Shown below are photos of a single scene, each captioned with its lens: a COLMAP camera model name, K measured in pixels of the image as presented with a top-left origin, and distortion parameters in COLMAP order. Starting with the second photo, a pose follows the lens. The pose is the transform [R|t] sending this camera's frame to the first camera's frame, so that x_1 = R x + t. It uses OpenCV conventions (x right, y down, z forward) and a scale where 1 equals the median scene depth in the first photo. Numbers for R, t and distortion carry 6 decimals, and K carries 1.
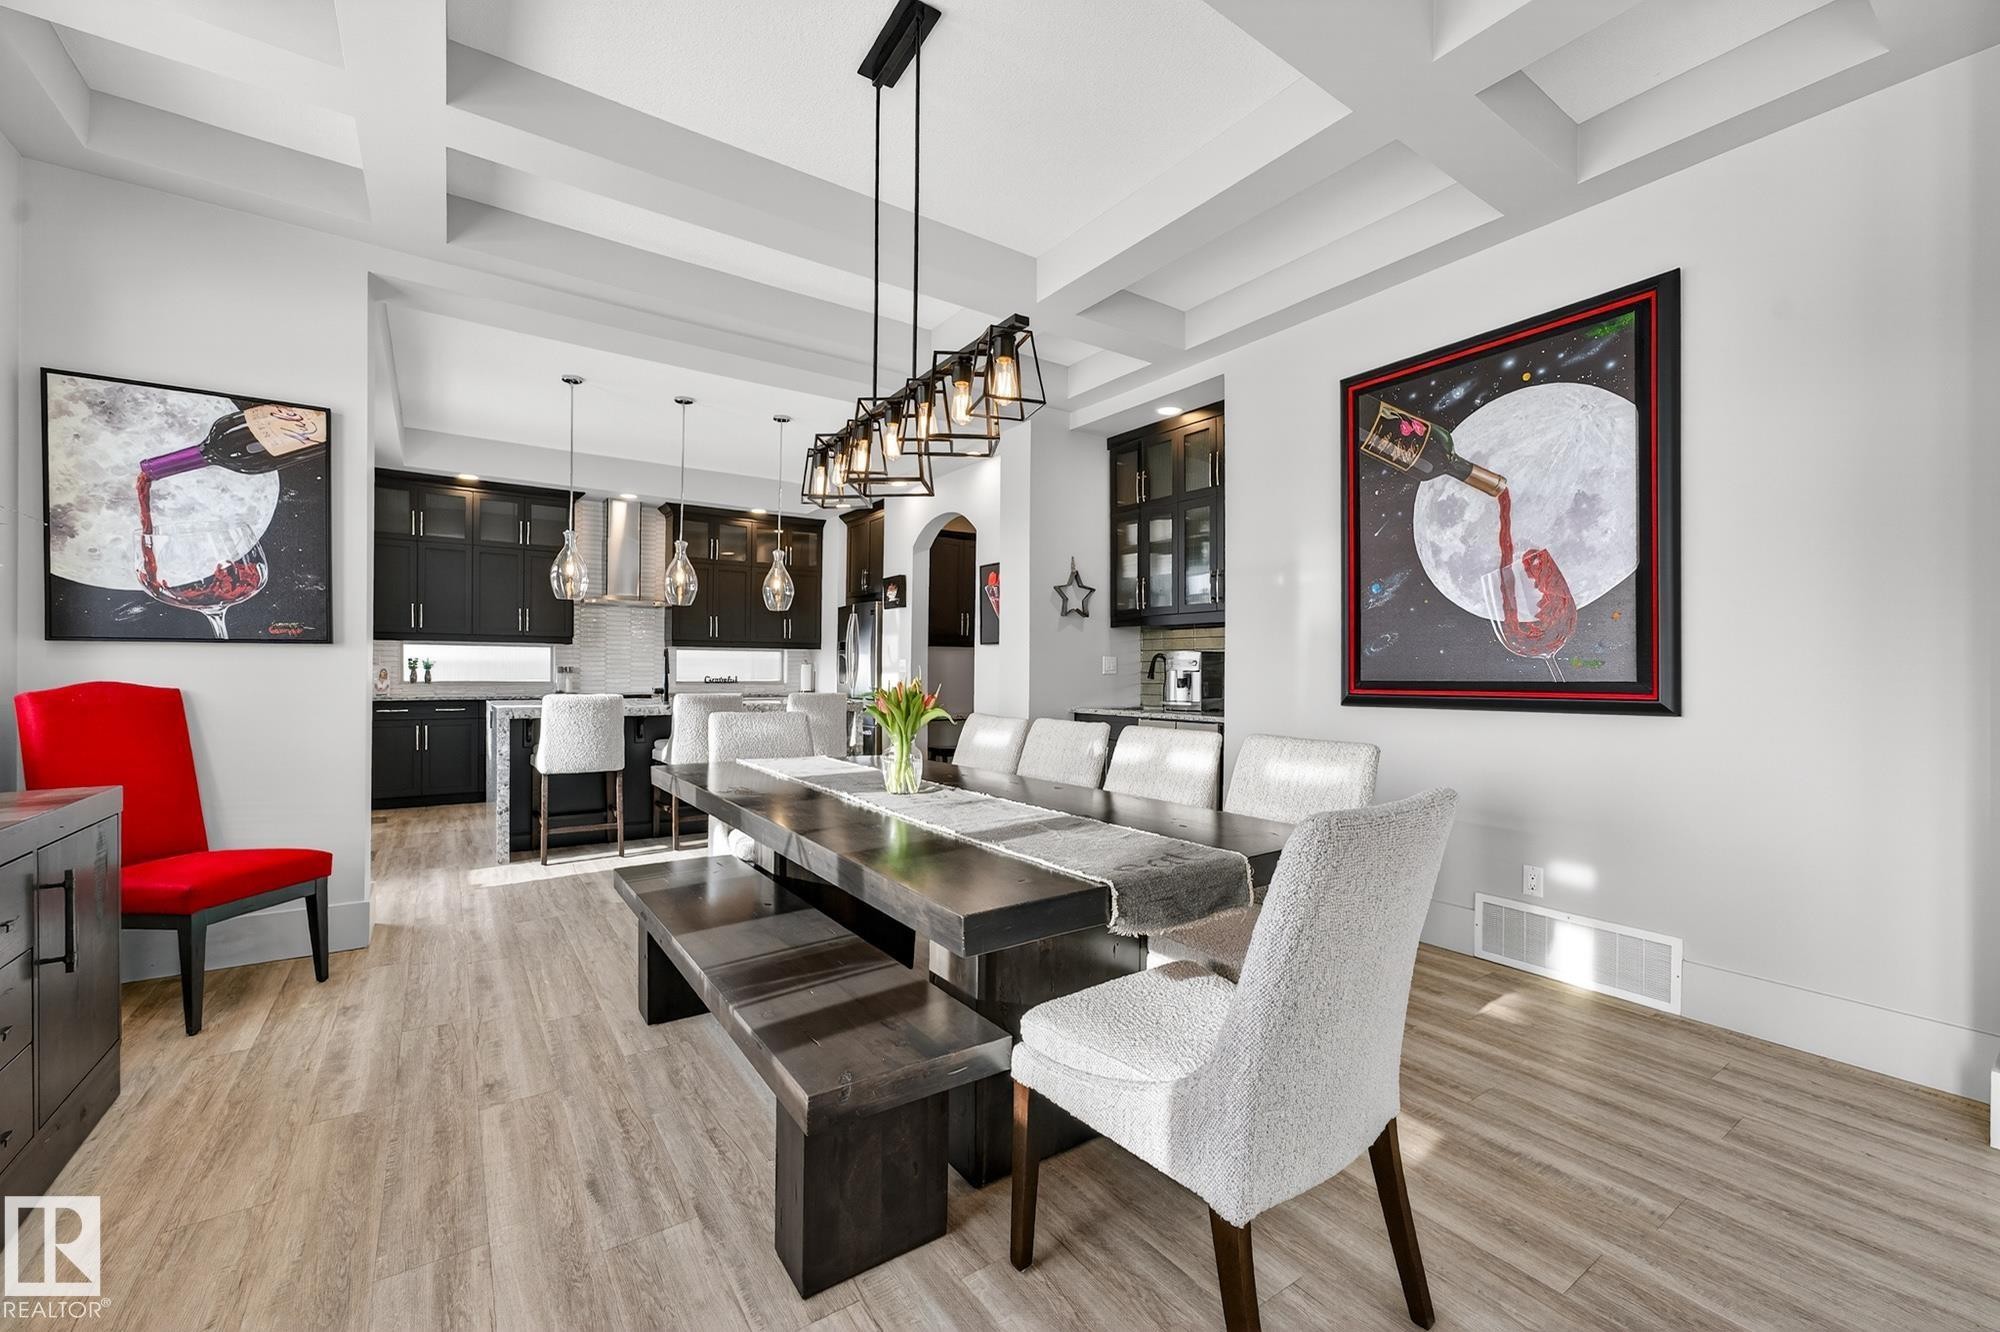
lens RADIAL K [[802.1, 0, 1005.9], [0, 802.1, 668.3], [0, 0, 1]] dist [0.003986, 0.000826]
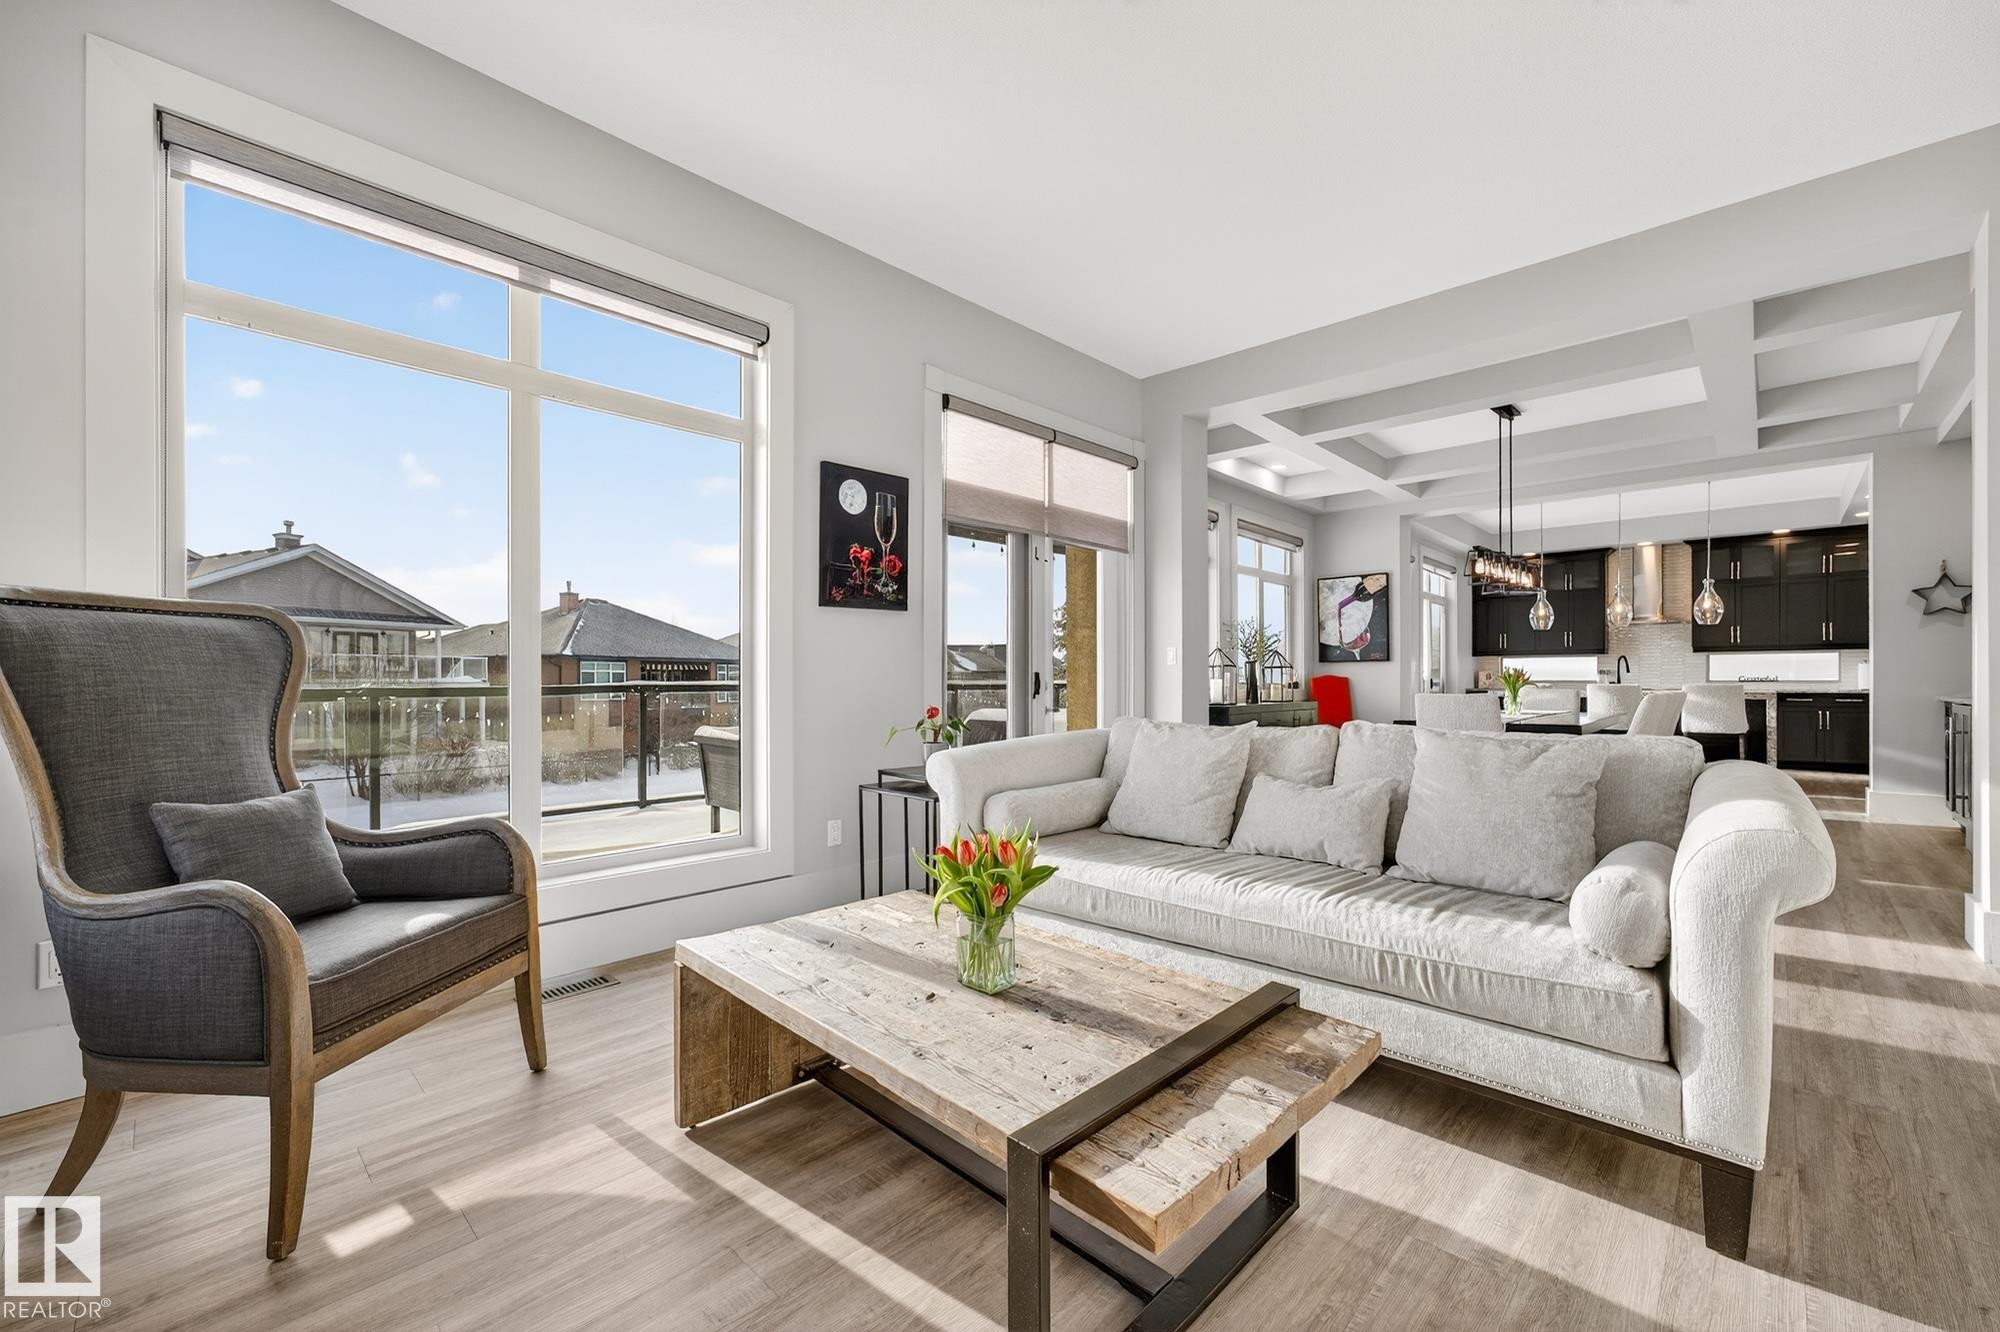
lens RADIAL K [[802.1, 0, 1003.9], [0, 802.1, 675.6], [0, 0, 1]] dist [0.003986, 0.000826]
pose [[0.180260, -0.008825, -0.983579, 1.516466], [0.004527, 0.999957, -0.008142, 0.032598], [0.983609, -0.002985, 0.180292, -0.713425]]
